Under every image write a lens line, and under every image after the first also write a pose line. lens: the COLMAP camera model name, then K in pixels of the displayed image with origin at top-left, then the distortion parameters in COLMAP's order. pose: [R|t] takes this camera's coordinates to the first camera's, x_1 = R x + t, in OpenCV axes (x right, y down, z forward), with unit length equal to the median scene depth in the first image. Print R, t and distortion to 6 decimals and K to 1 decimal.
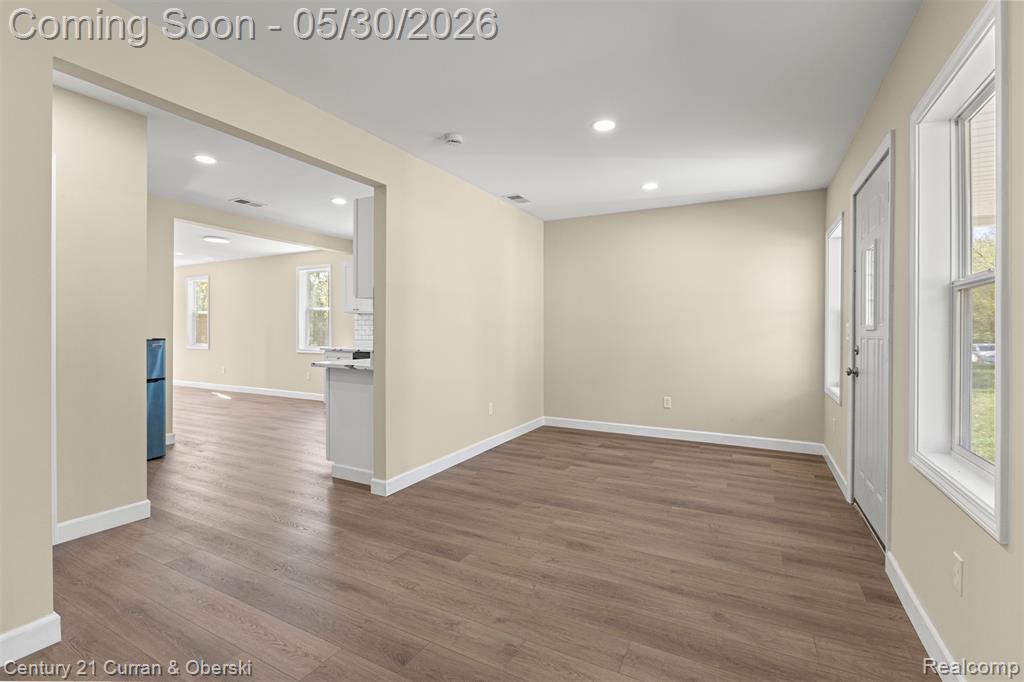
lens RADIAL K [[458.8, 0, 516.3], [0, 458.8, 333.7], [0, 0, 1]] dist [0.005213, 0.000299]
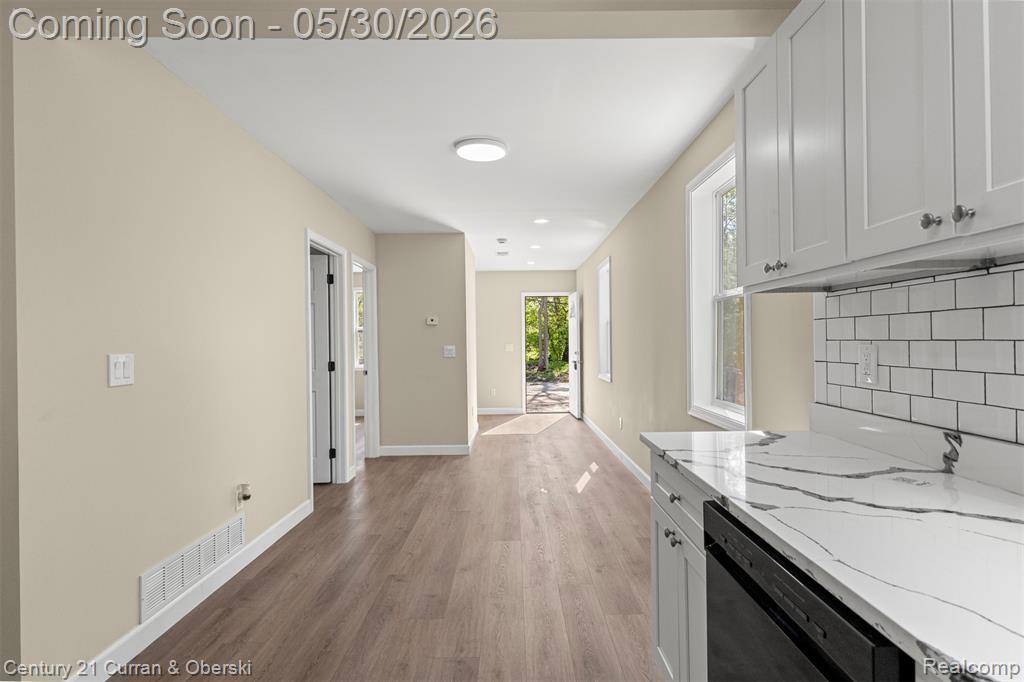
lens RADIAL K [[517.3, 0, 517.4], [0, 517.3, 341.6], [0, 0, 1]] dist [-0.001192, -0.000278]
pose [[0.473575, -0.006801, -0.880727, -0.193241], [0.001252, 0.999974, -0.007048, -0.016414], [0.880753, 0.002235, 0.473571, 0.750405]]
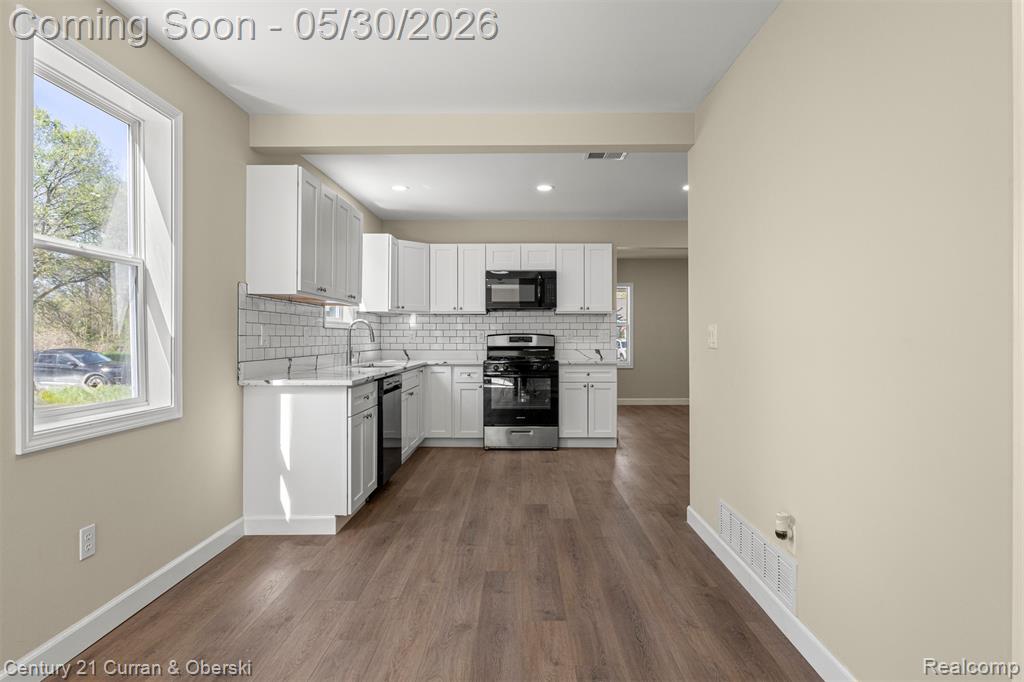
lens RADIAL K [[550.5, 0, 507.2], [0, 550.5, 339.8], [0, 0, 1]] dist [0.005373, 0.000520]
pose [[-0.443702, -0.004791, 0.896161, -0.854830], [0.010863, 0.999883, 0.010723, -0.007002], [-0.896108, 0.014493, -0.443598, 1.018949]]
